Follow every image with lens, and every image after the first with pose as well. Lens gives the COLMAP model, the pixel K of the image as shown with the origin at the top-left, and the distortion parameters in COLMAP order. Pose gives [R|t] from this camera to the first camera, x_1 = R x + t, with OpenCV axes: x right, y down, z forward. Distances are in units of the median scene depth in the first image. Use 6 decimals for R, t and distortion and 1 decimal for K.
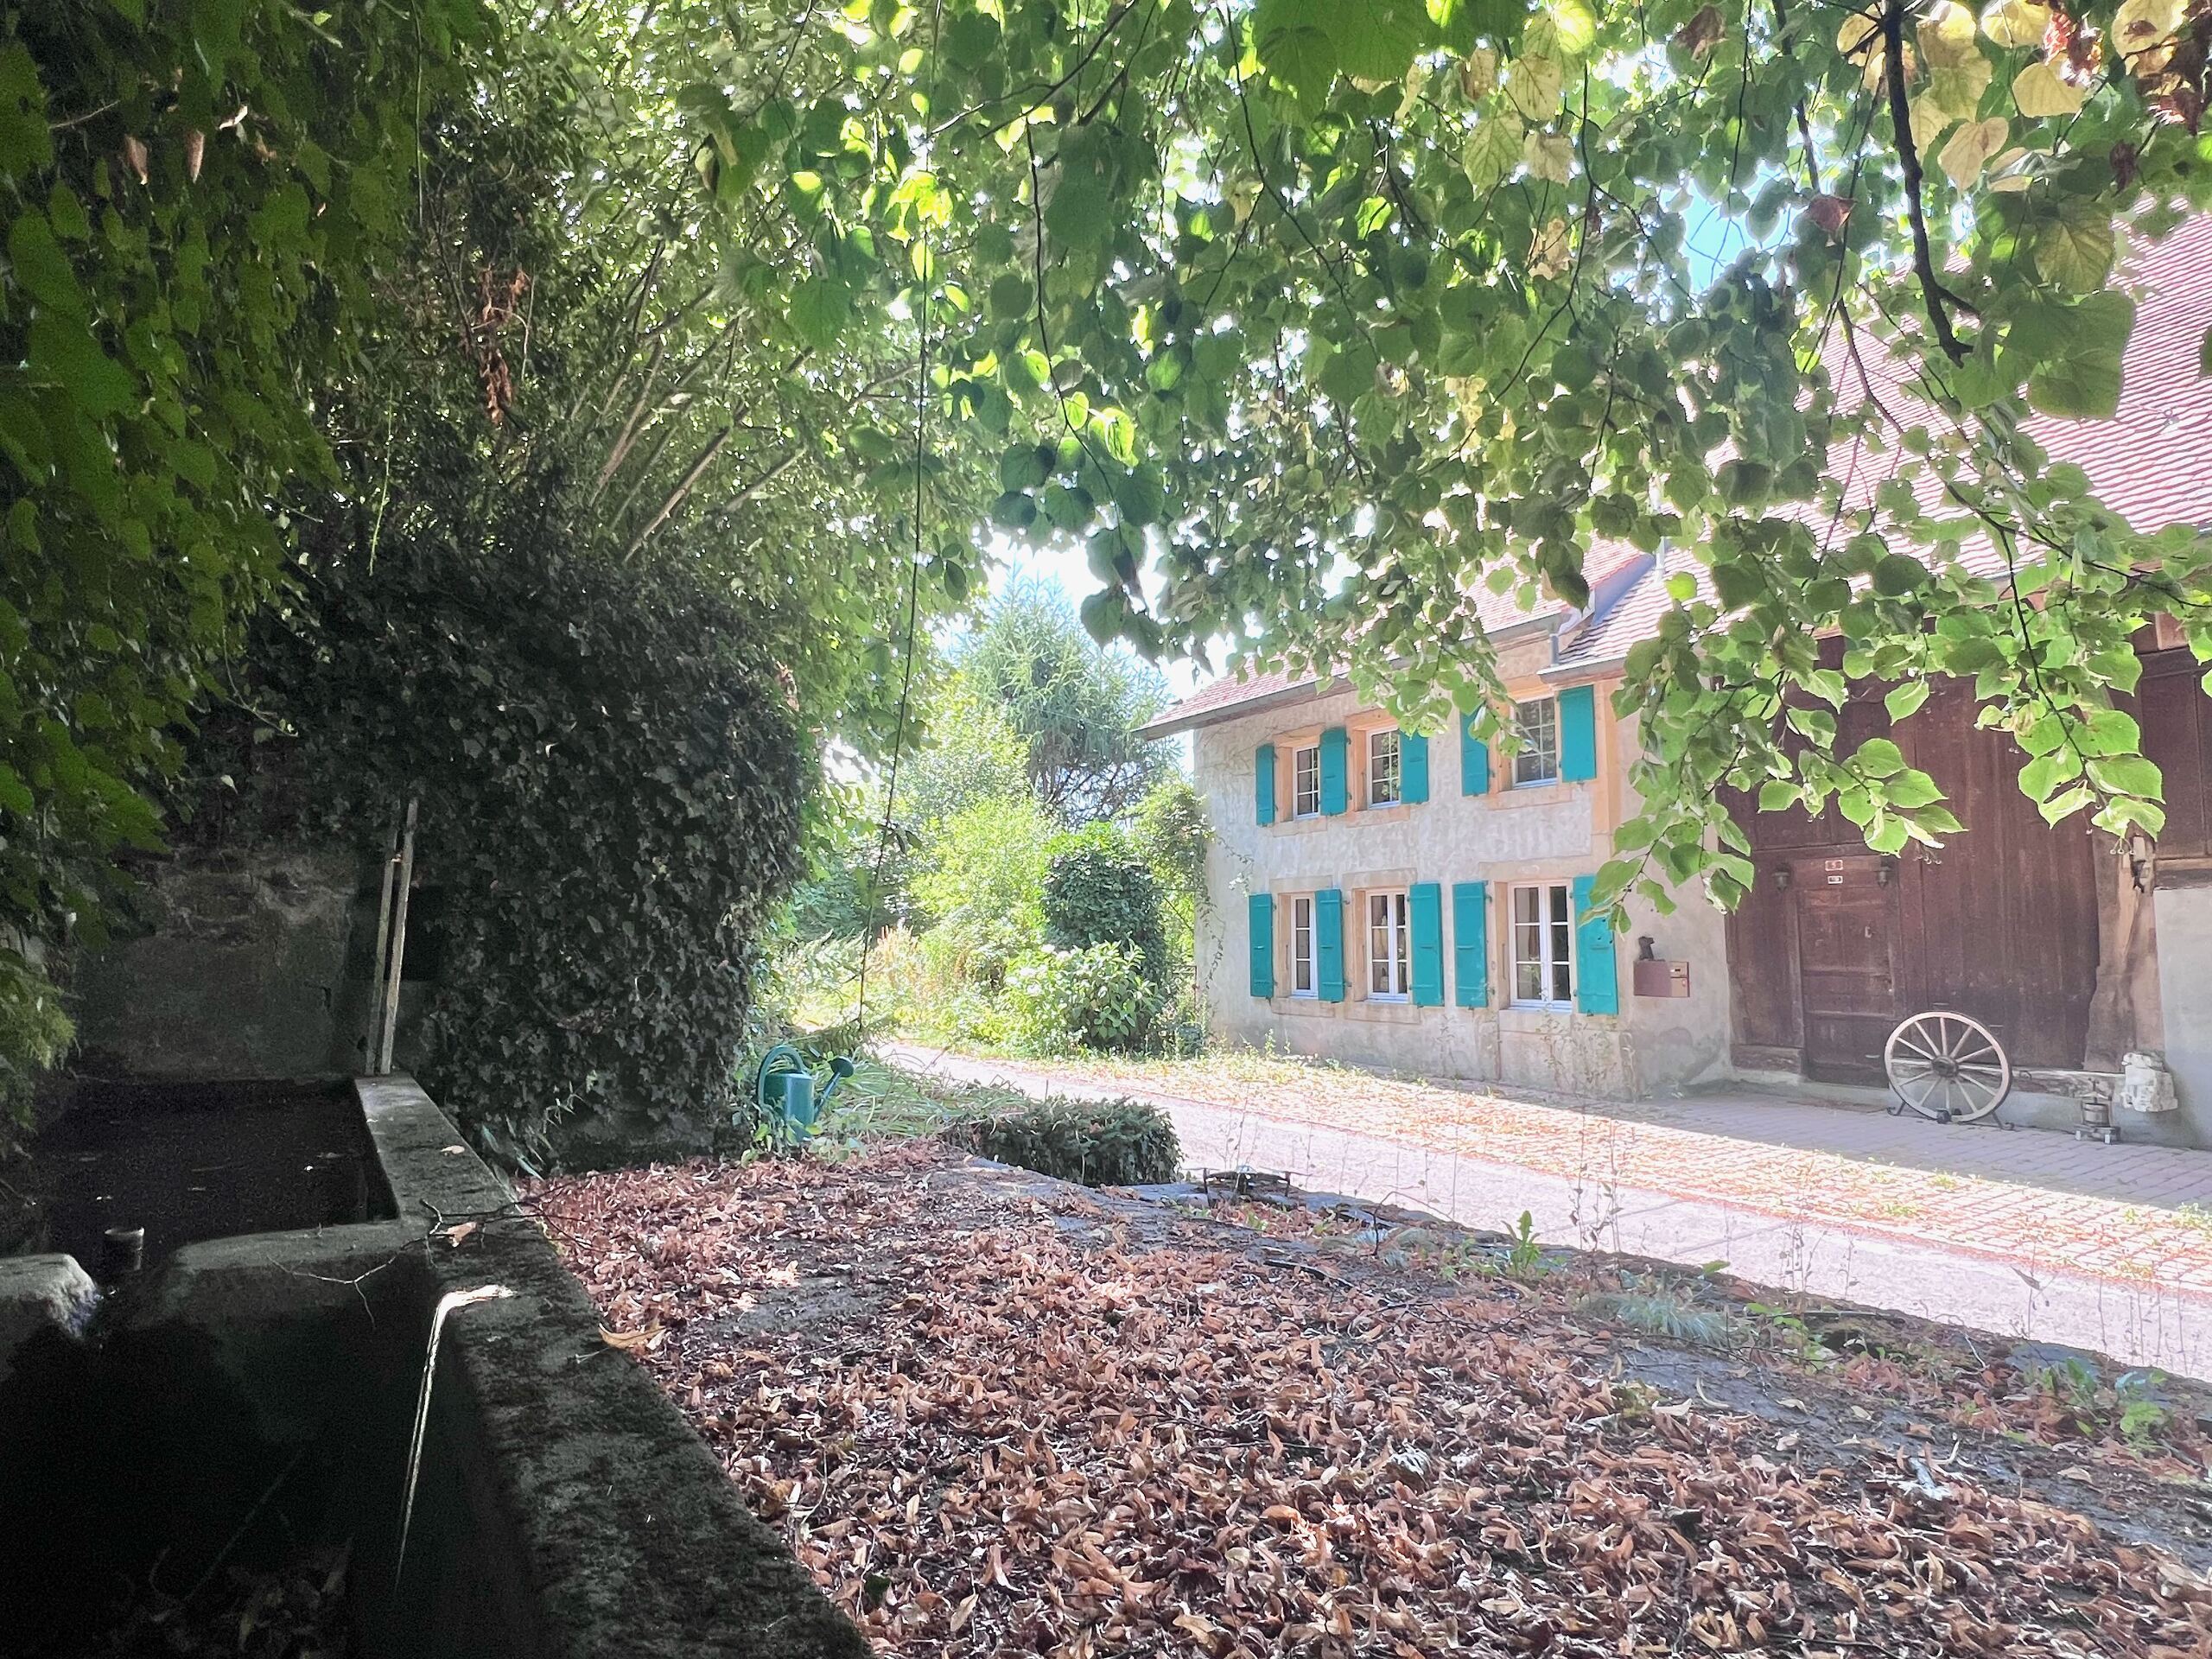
lens RADIAL K [[1153.8, 0, 1109.8], [0, 1153.8, 823.3], [0, 0, 1]] dist [-0.000223, 0.000073]
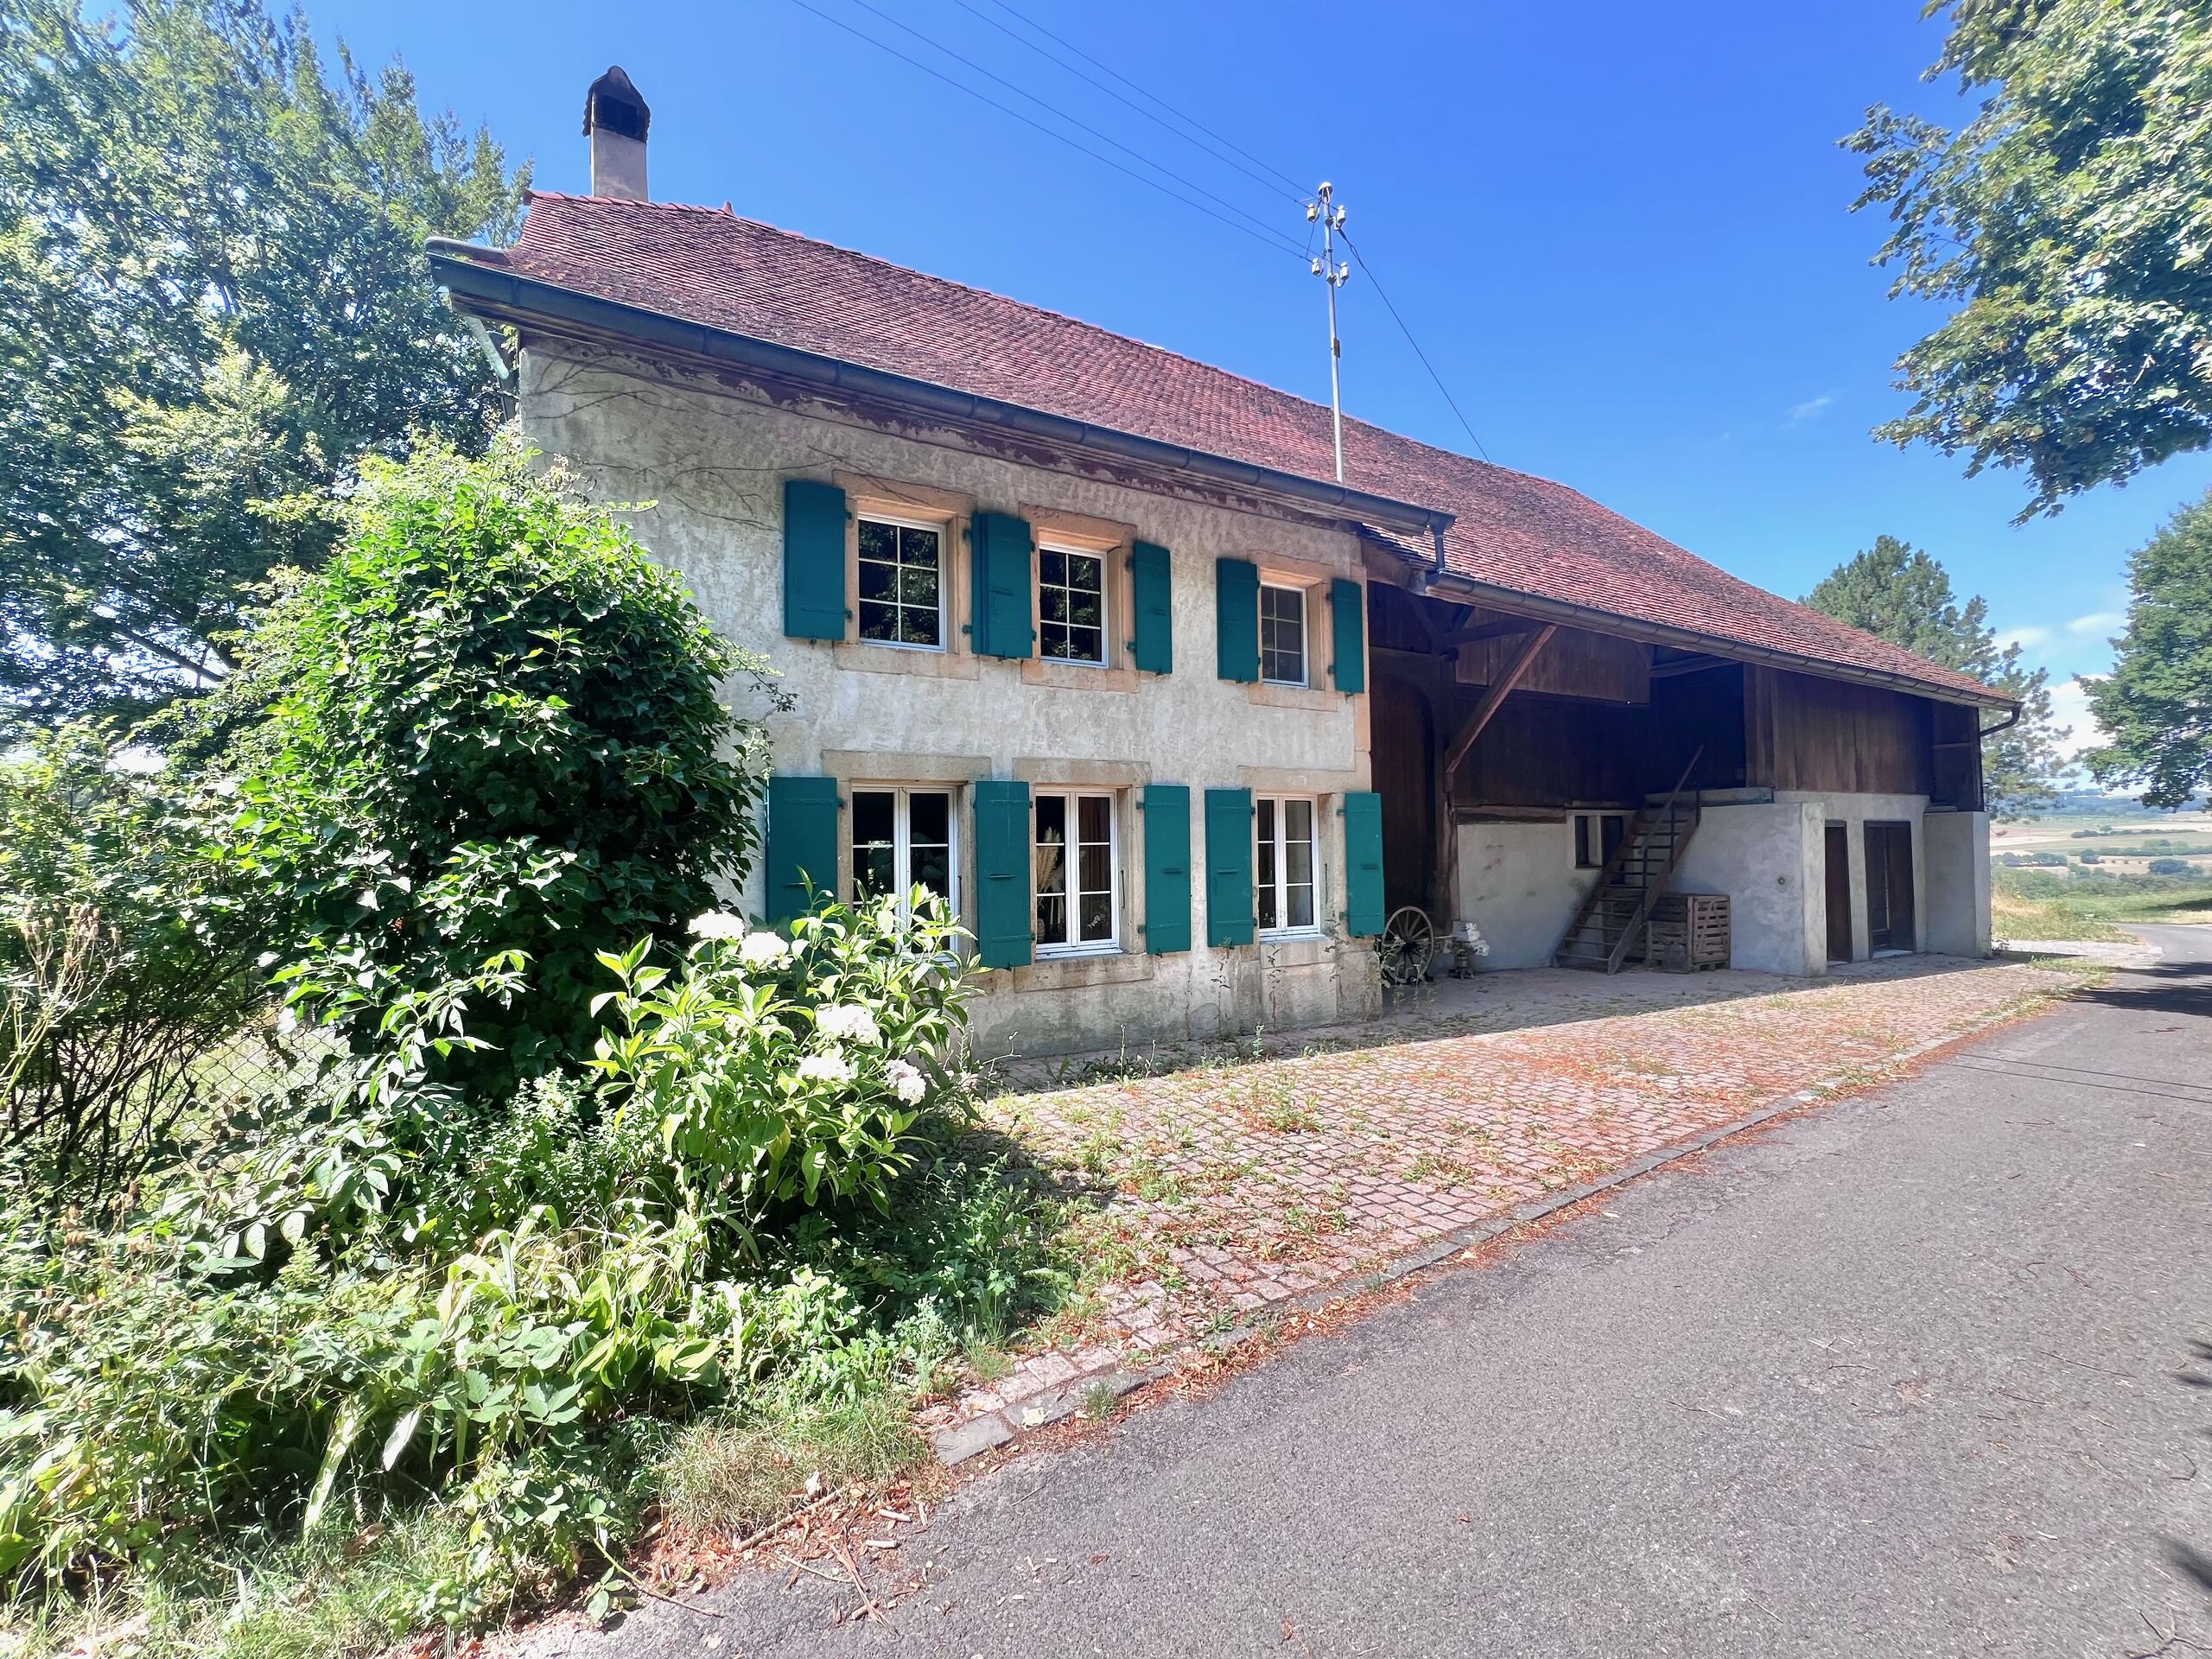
lens RADIAL K [[886.0, 0, 1102.6], [0, 886.0, 835.9], [0, 0, 1]] dist [0.000020, 0.000076]
pose [[0.051655, 0.015241, 0.998549, -0.296878], [-0.088366, 0.996031, -0.010632, 0.096768], [-0.994748, -0.087689, 0.052797, 1.041120]]
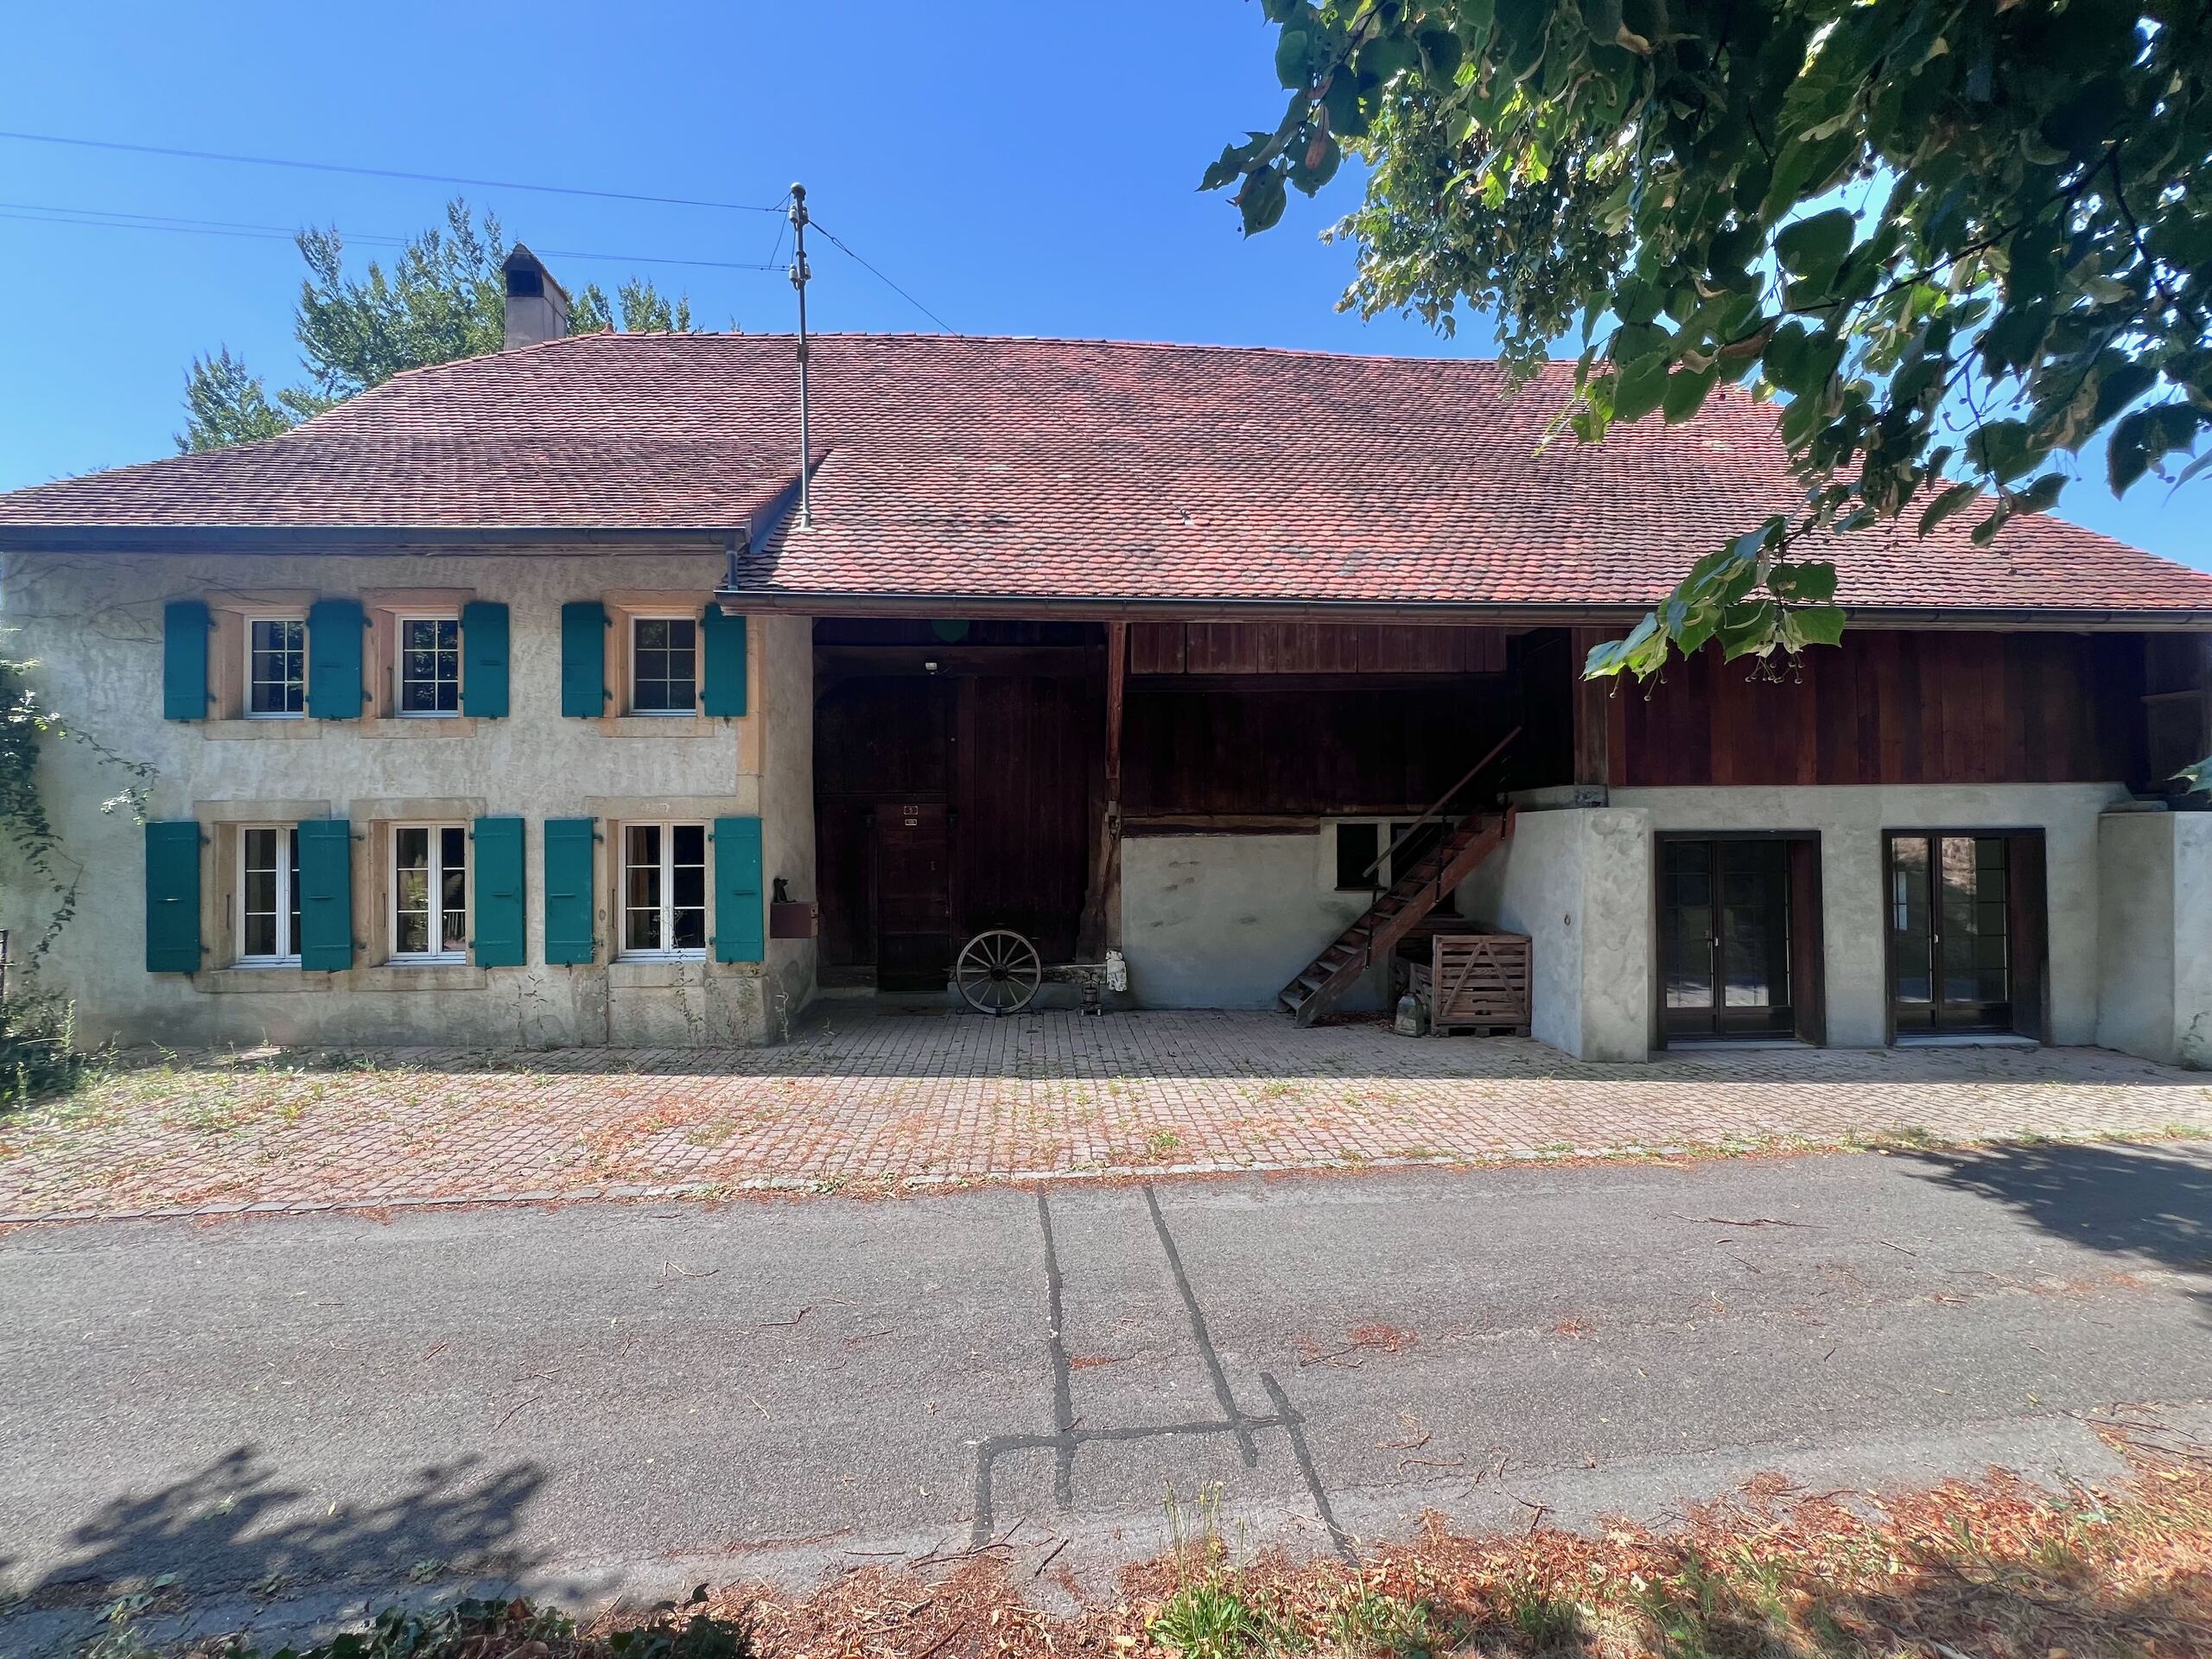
lens RADIAL K [[886.0, 0, 1121.3], [0, 886.0, 830.8], [0, 0, 1]] dist [0.000020, 0.000076]
pose [[0.498792, 0.000285, 0.866722, -0.052649], [-0.079386, 0.995811, 0.045359, -0.001672], [-0.863078, -0.091430, 0.496726, 0.317620]]
